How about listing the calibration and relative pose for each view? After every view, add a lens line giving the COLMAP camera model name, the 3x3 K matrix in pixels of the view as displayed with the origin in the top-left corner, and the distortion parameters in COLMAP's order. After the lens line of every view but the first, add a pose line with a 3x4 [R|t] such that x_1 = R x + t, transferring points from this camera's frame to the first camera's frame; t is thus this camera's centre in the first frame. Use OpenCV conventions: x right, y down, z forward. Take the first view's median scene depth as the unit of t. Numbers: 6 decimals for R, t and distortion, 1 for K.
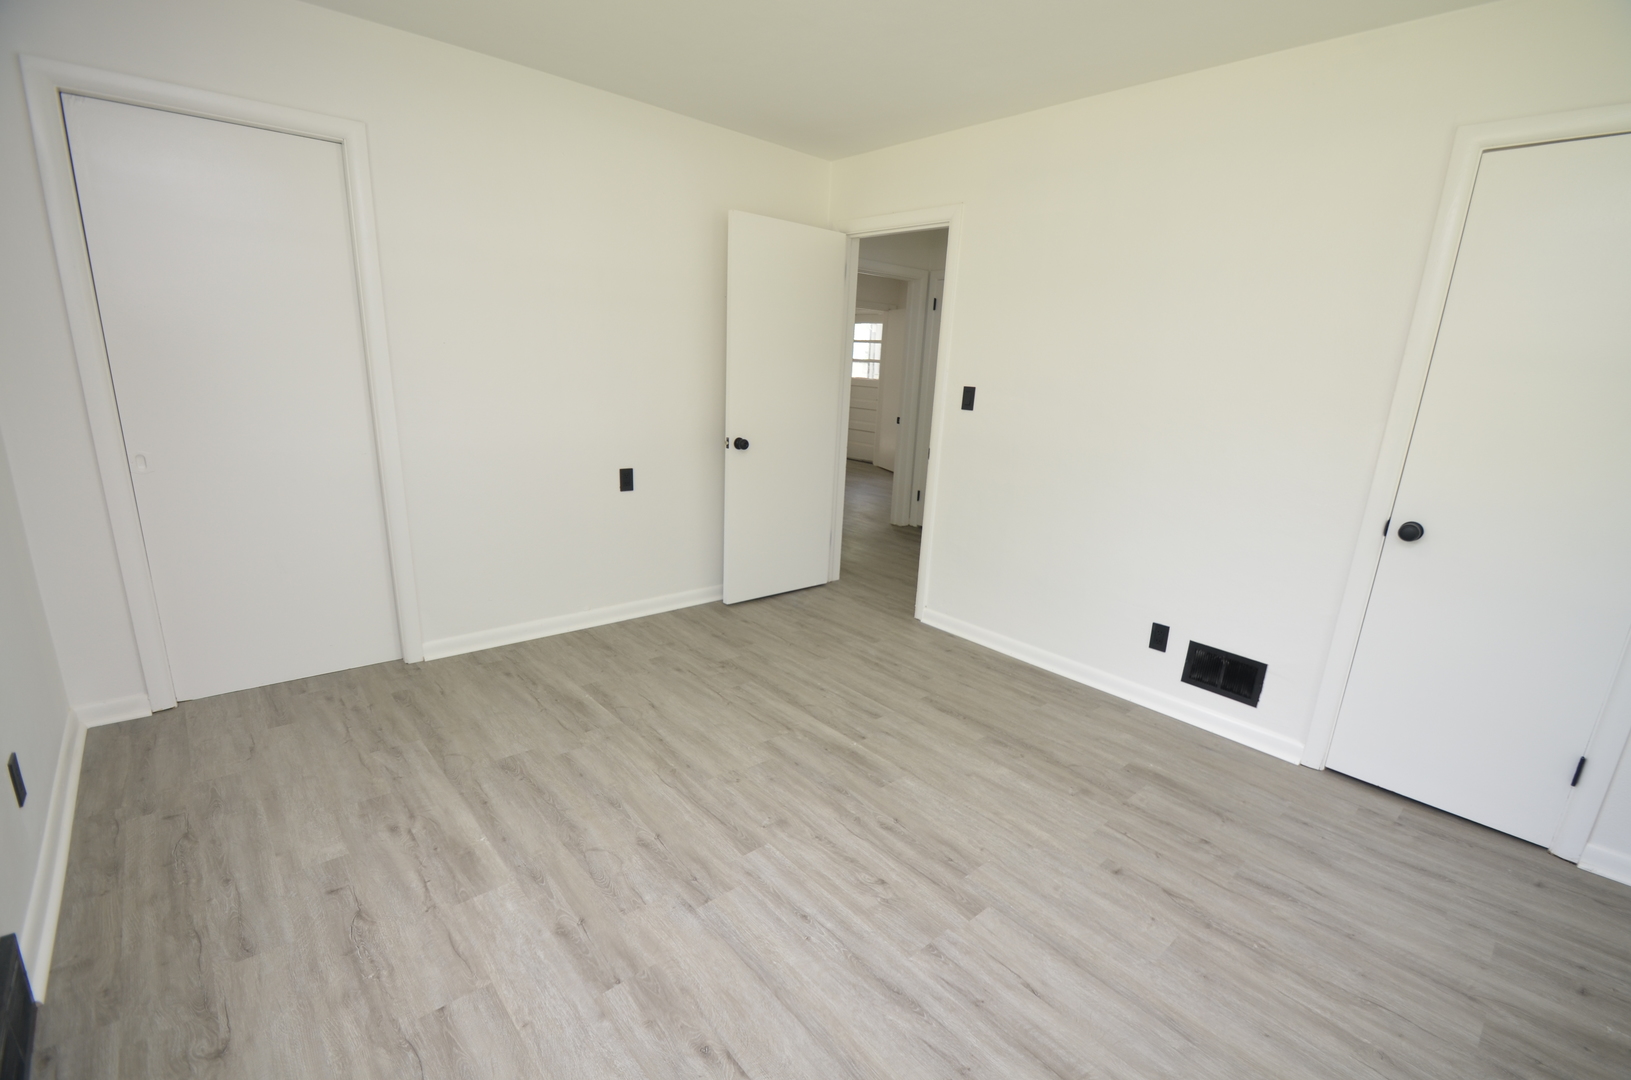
lens RADIAL K [[712.7, 0, 825.0], [0, 712.7, 558.5], [0, 0, 1]] dist [0.035416, -0.022059]
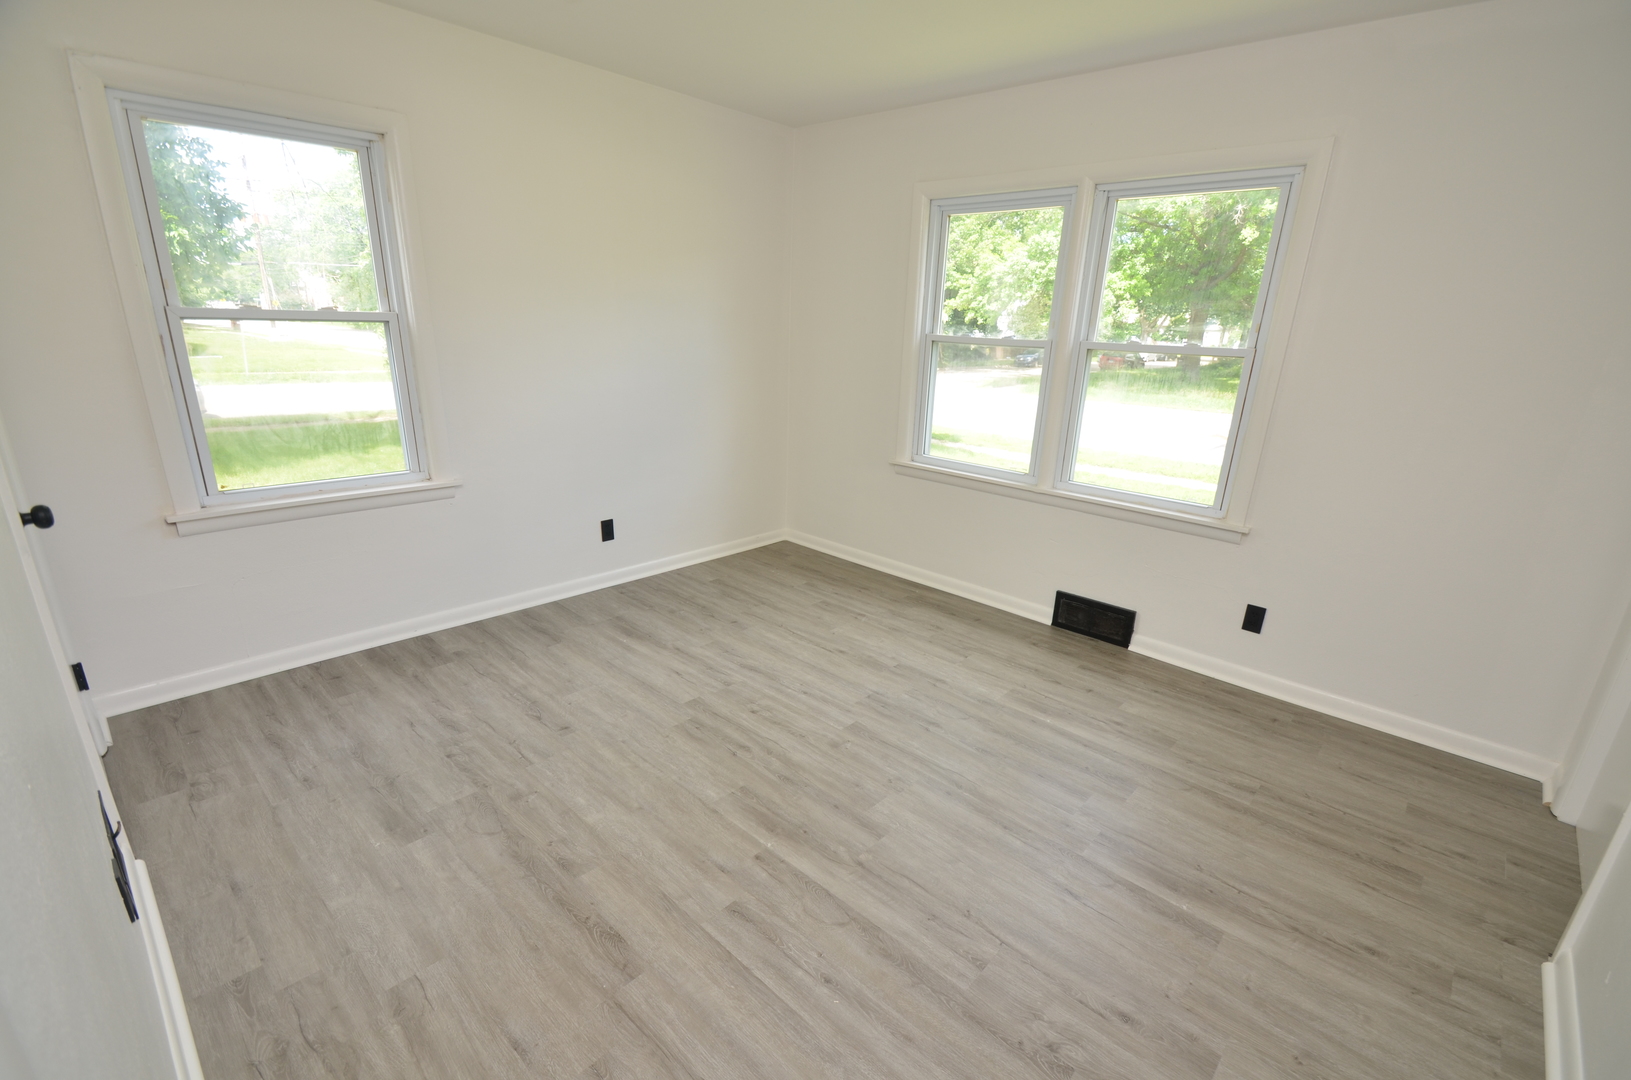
lens RADIAL K [[712.7, 0, 825.0], [0, 712.7, 558.5], [0, 0, 1]] dist [0.035416, -0.022059]
pose [[-0.991536, -0.052978, -0.118528, 0.108135], [-0.109829, 0.829125, 0.548169, -0.511083], [0.069233, 0.556547, -0.827926, 1.762733]]
